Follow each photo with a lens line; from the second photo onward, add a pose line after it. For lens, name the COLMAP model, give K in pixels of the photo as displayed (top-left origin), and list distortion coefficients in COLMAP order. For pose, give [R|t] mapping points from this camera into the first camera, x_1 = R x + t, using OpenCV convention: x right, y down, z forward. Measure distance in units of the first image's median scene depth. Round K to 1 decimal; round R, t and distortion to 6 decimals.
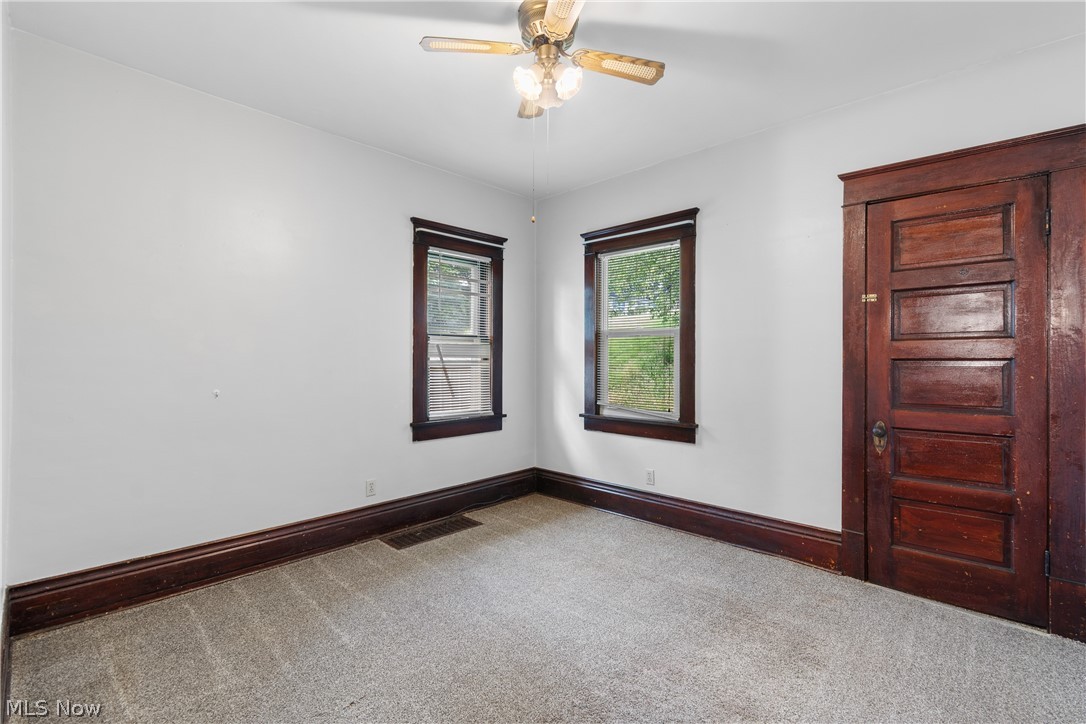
lens RADIAL K [[486.4, 0, 553.2], [0, 486.4, 361.5], [0, 0, 1]] dist [-0.001574, -0.000130]
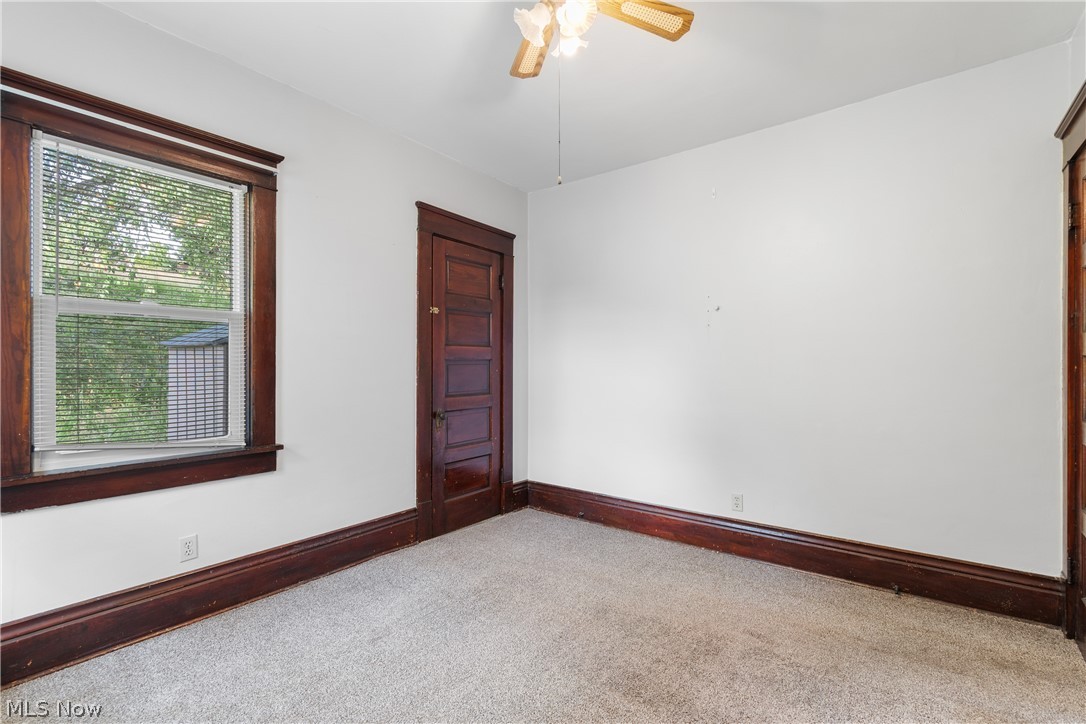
lens RADIAL K [[486.4, 0, 553.2], [0, 486.4, 361.5], [0, 0, 1]] dist [-0.001574, -0.000130]
pose [[-0.109375, 0.001928, 0.993999, -0.606548], [-0.002299, 0.999995, -0.002192, 0.003102], [-0.993998, -0.002525, -0.109370, 0.804288]]
